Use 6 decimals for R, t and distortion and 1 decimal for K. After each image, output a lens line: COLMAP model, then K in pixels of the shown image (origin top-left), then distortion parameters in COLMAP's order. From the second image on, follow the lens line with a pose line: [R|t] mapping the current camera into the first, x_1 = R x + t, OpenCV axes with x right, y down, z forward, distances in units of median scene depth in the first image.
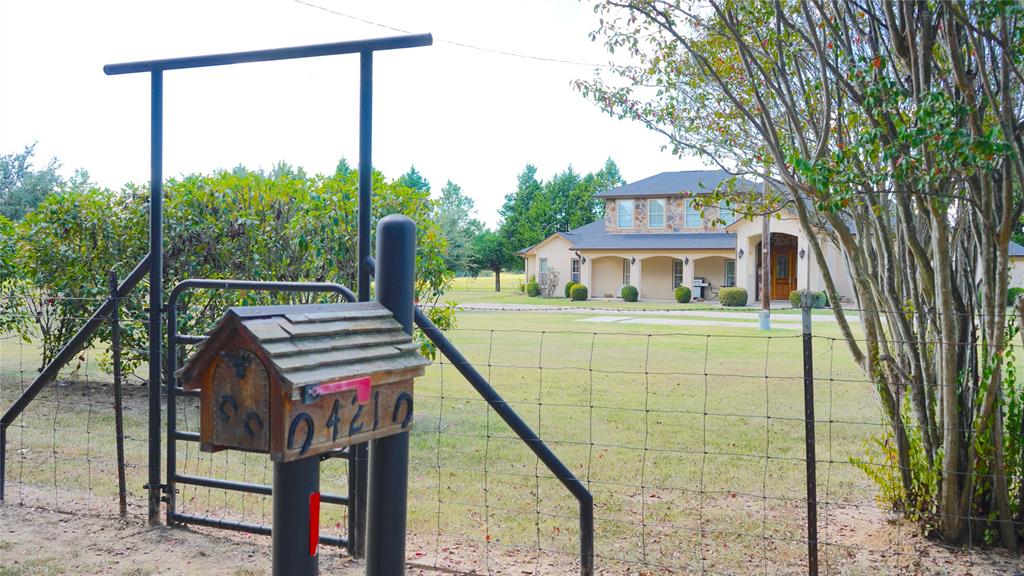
lens RADIAL K [[856.1, 0, 512.0], [0, 856.1, 288.0], [0, 0, 1]] dist [-0.002025, -0.000185]
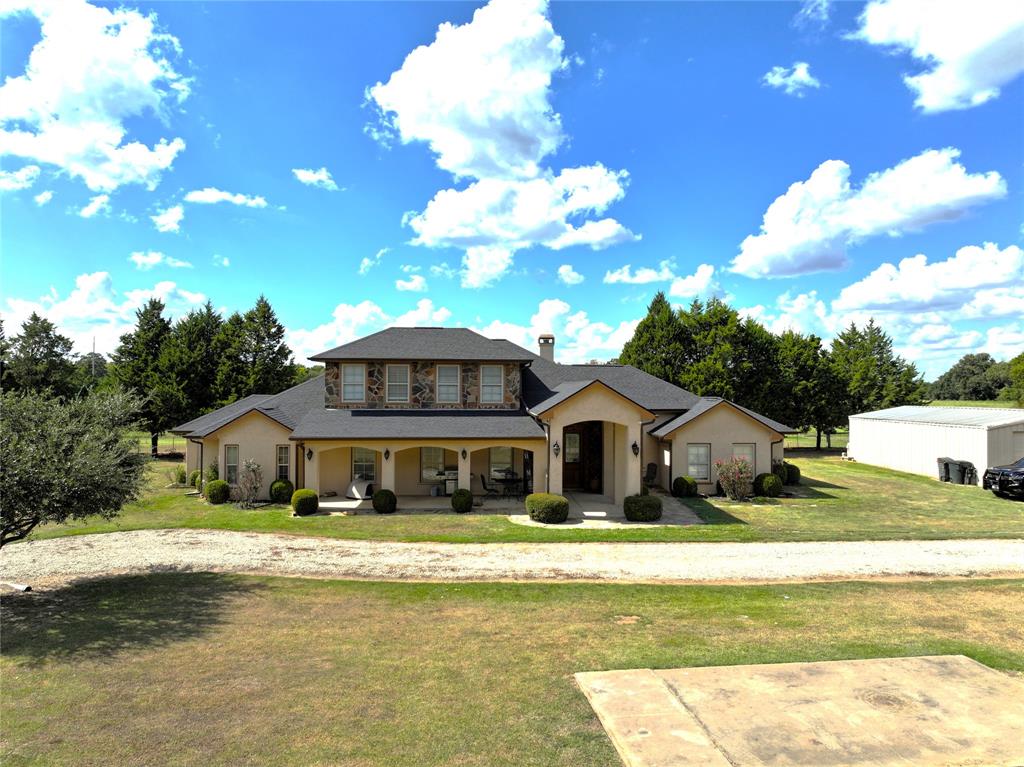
lens RADIAL K [[706.4, 0, 512.0], [0, 706.4, 383.5], [0, 0, 1]] dist [0.006453, 0.005475]
pose [[0.849587, -0.001512, 0.527447, -0.047958], [0.016766, 0.999568, -0.024141, -0.044319], [-0.527183, 0.029353, 0.849245, 0.262808]]
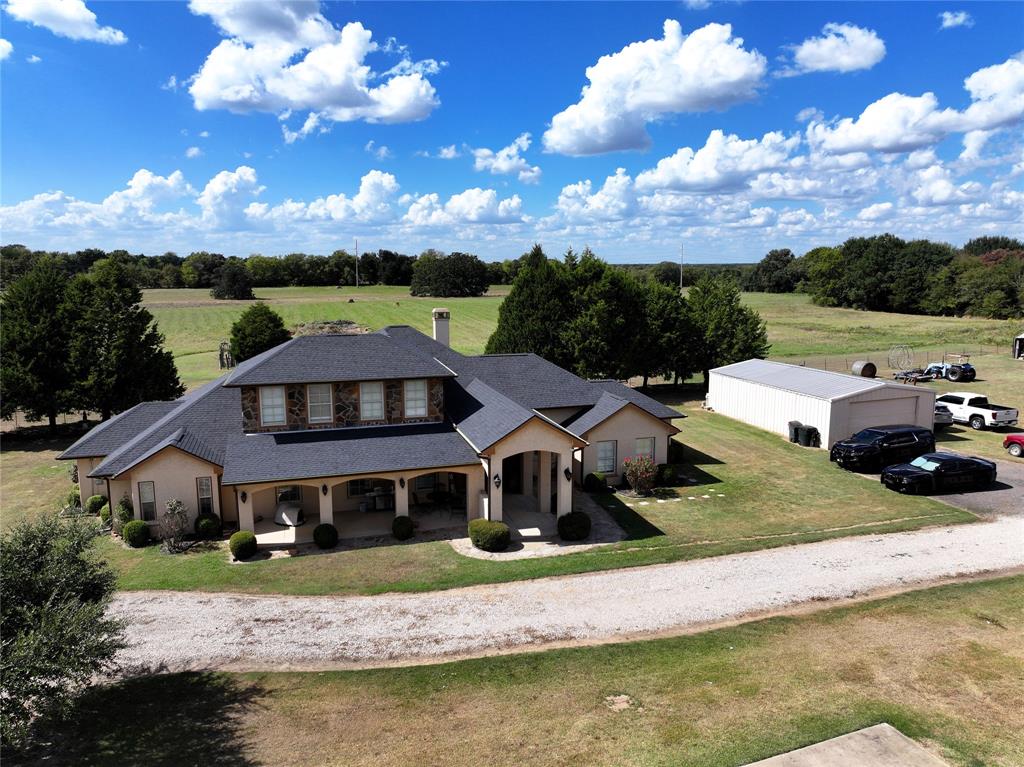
lens RADIAL K [[706.4, 0, 512.0], [0, 706.4, 383.5], [0, 0, 1]] dist [0.006453, 0.005475]
pose [[0.708670, -0.116491, 0.695857, -0.087960], [0.030590, 0.990421, 0.134650, -0.115167], [-0.704877, -0.074136, 0.705445, 0.285001]]
